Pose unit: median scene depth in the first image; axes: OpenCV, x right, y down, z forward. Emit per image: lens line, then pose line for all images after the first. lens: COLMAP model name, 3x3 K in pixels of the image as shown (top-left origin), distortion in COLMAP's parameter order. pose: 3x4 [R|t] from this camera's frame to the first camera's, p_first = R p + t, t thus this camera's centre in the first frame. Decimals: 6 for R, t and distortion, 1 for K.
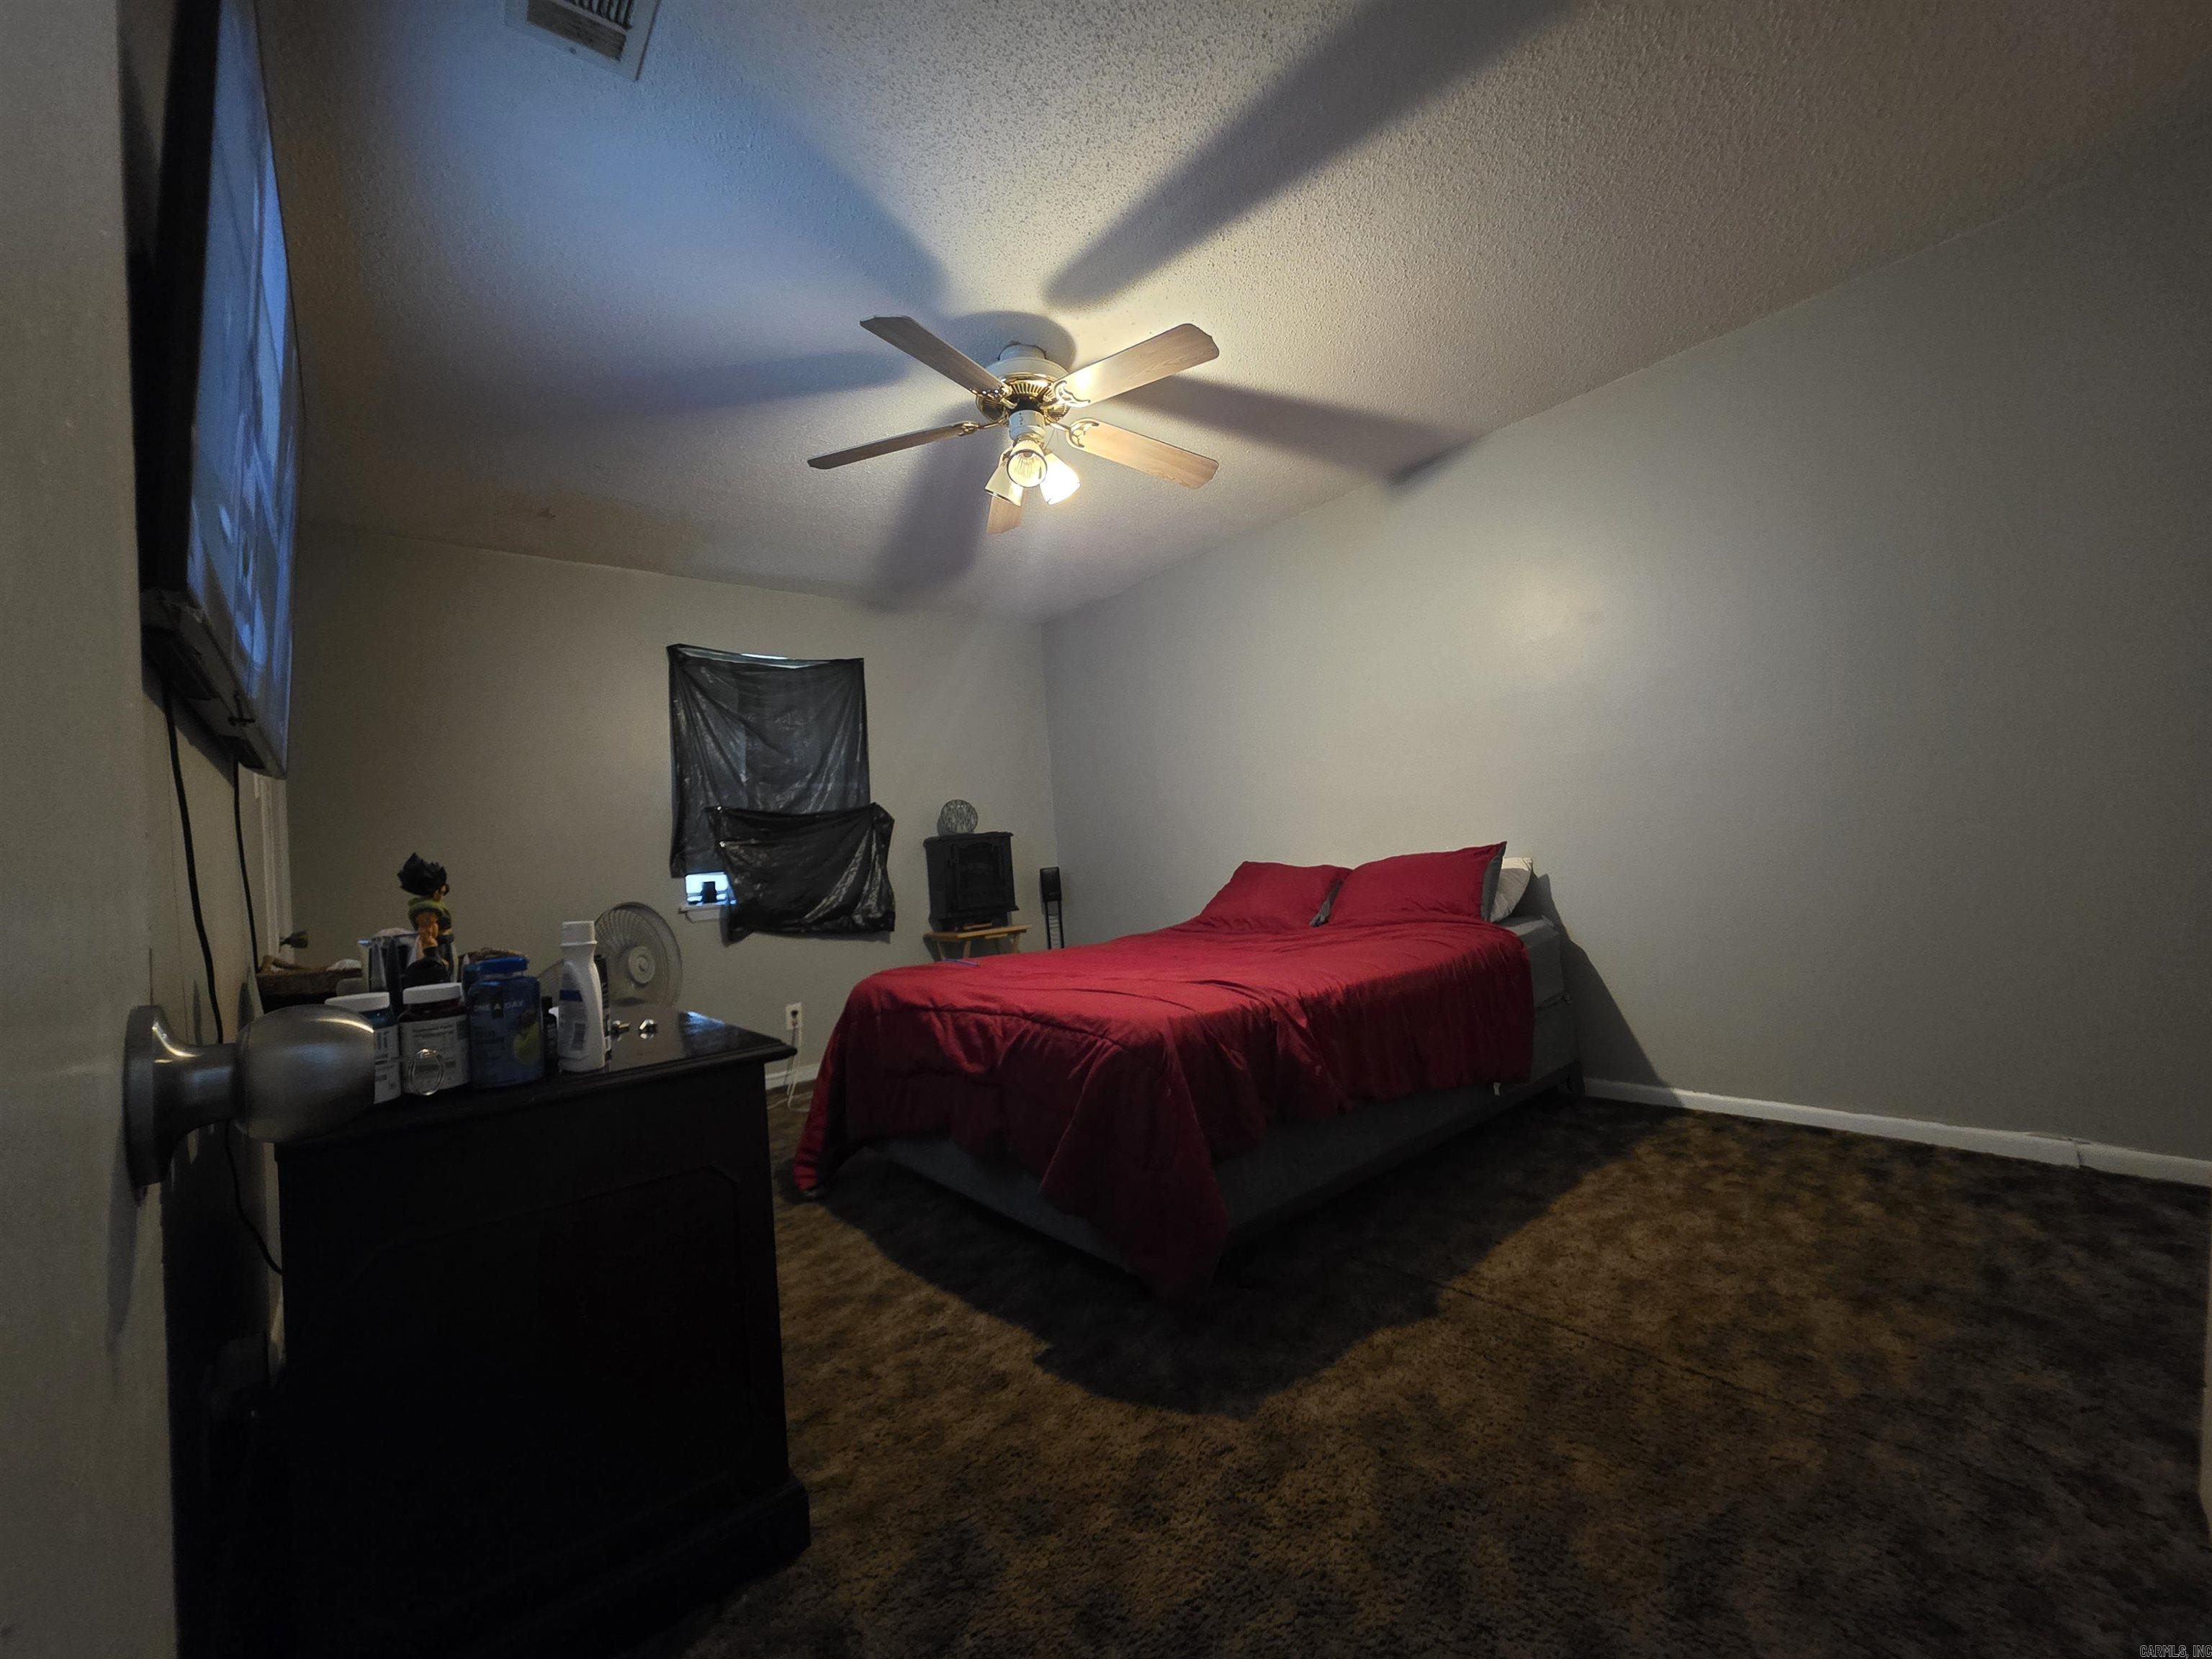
lens RADIAL K [[882.4, 0, 1113.7], [0, 882.4, 831.7], [0, 0, 1]] dist [0.000034, -0.000290]
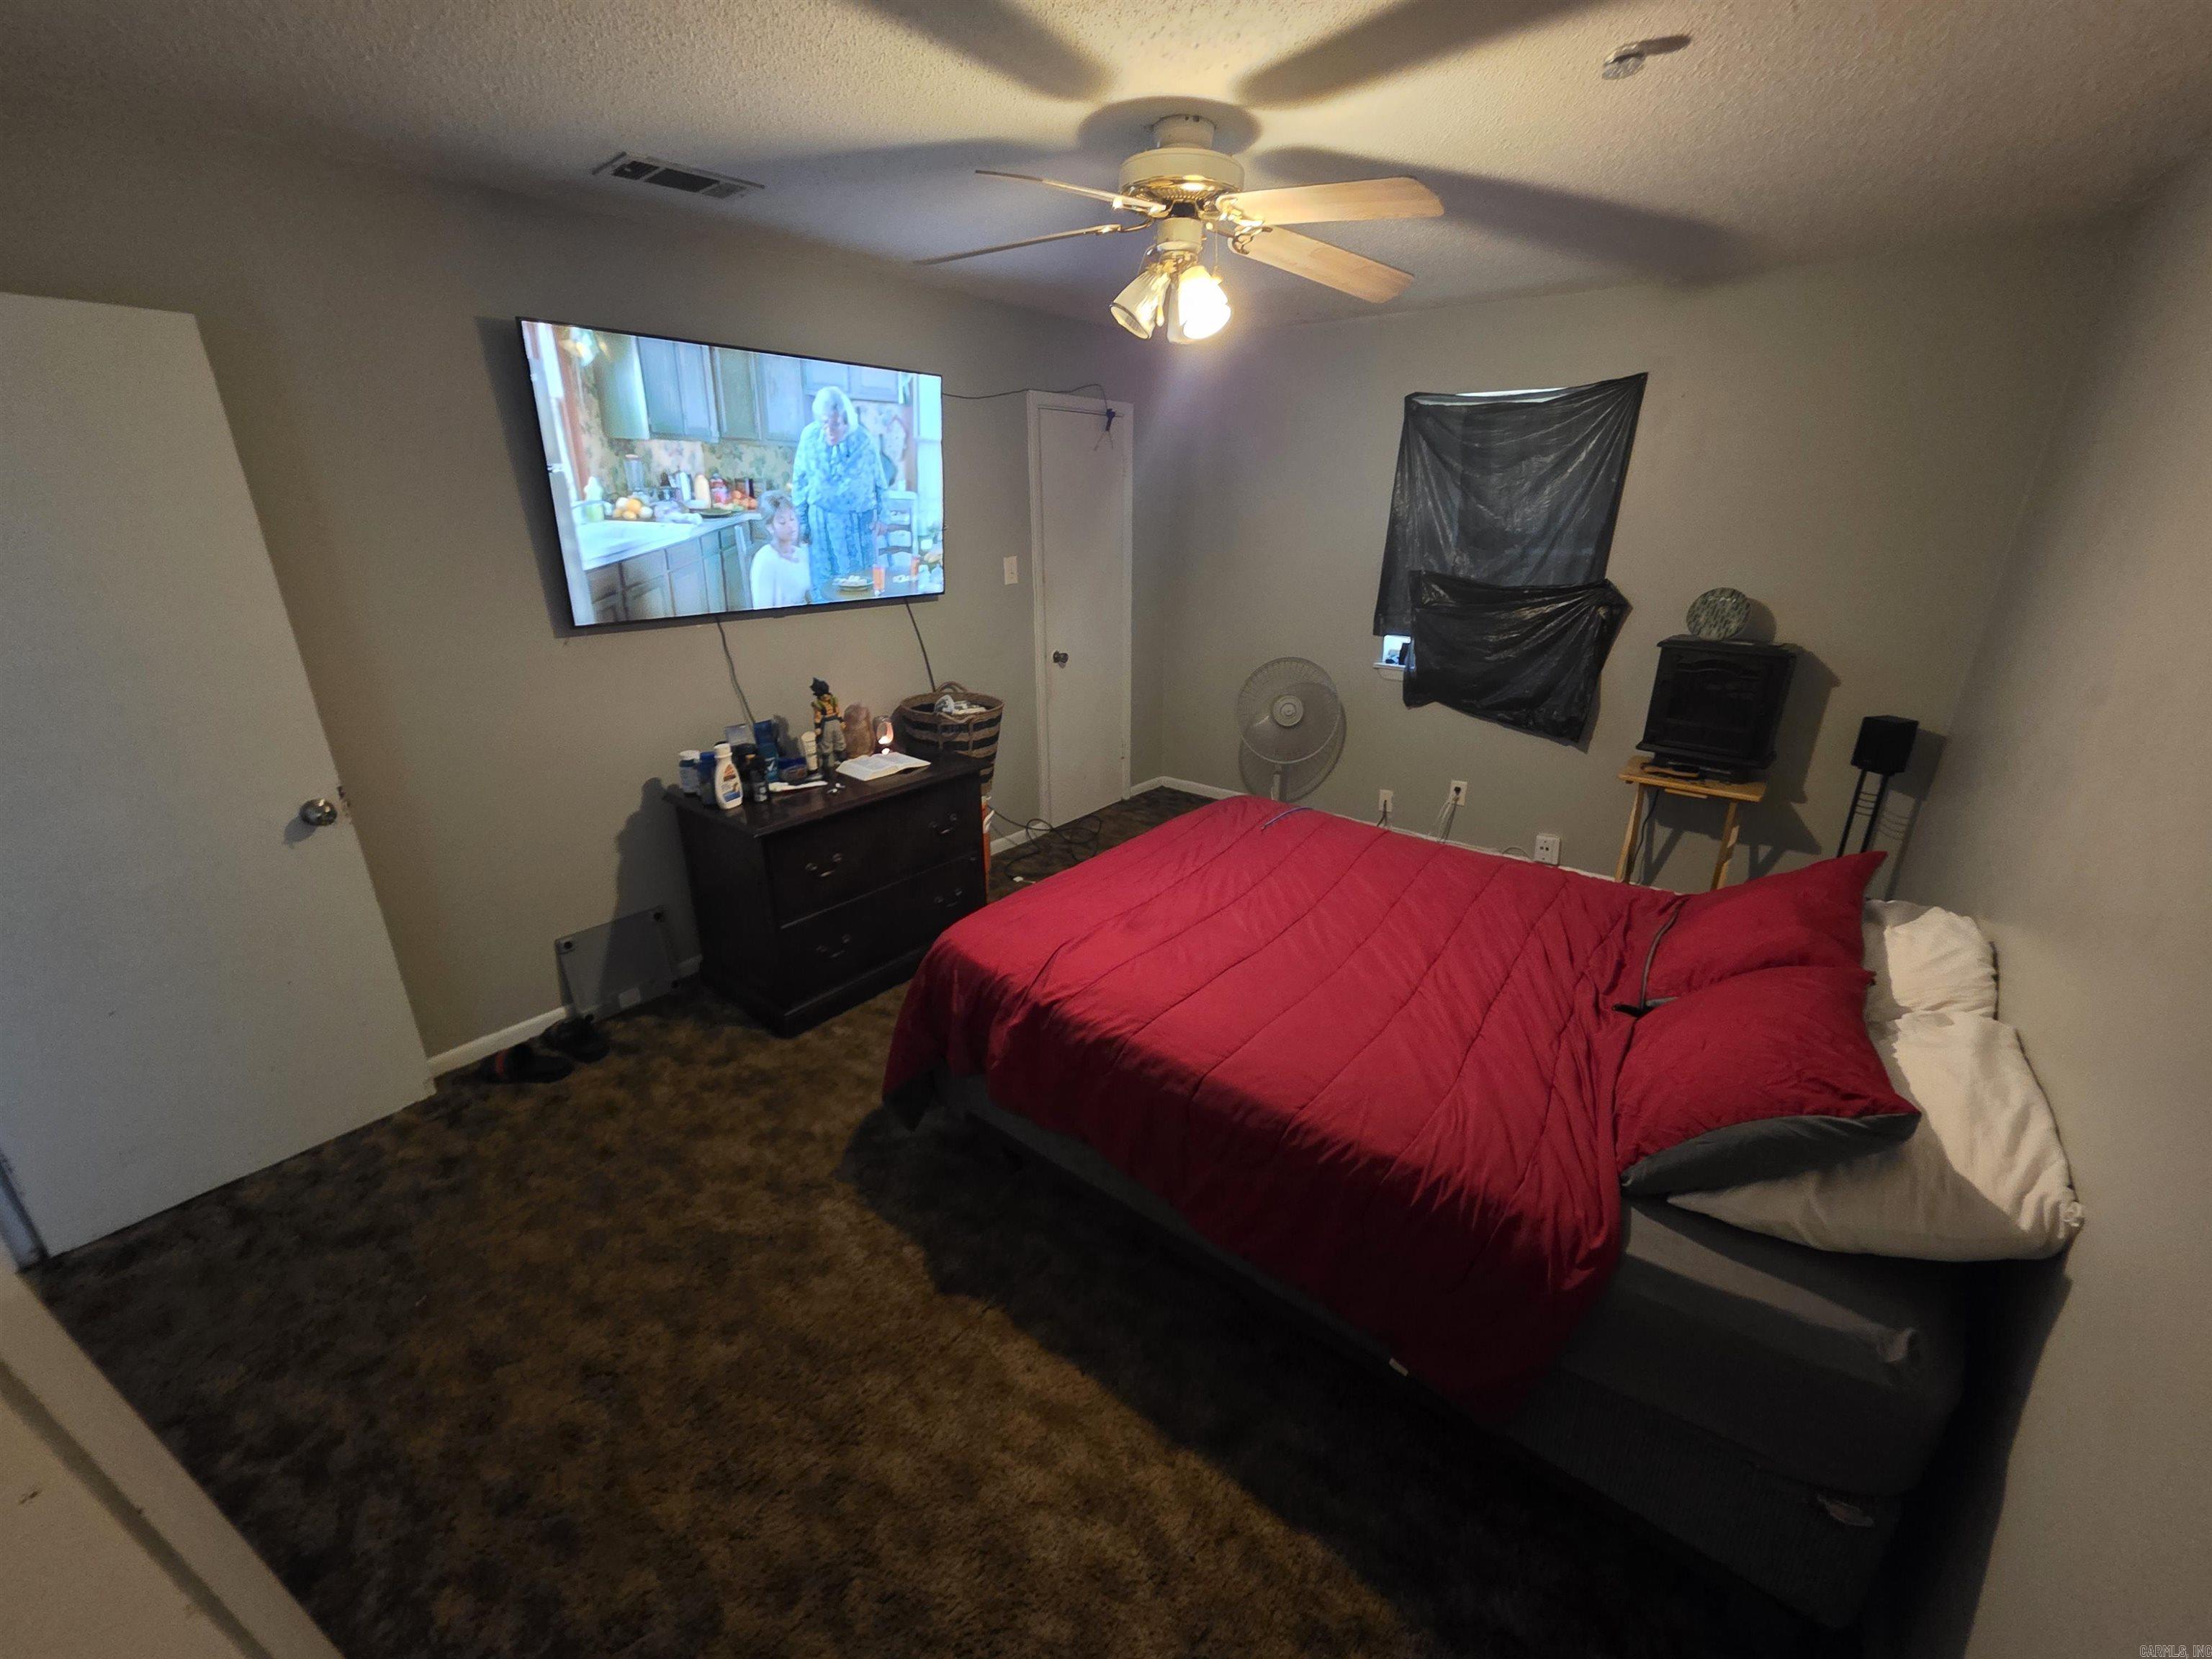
lens RADIAL K [[882.4, 0, 1113.7], [0, 882.4, 831.7], [0, 0, 1]] dist [0.000034, -0.000290]
pose [[0.192097, 0.417908, -0.887948, 0.886513], [0.011012, 0.903824, 0.427763, -0.345633], [0.981314, -0.091950, 0.169020, 0.831241]]
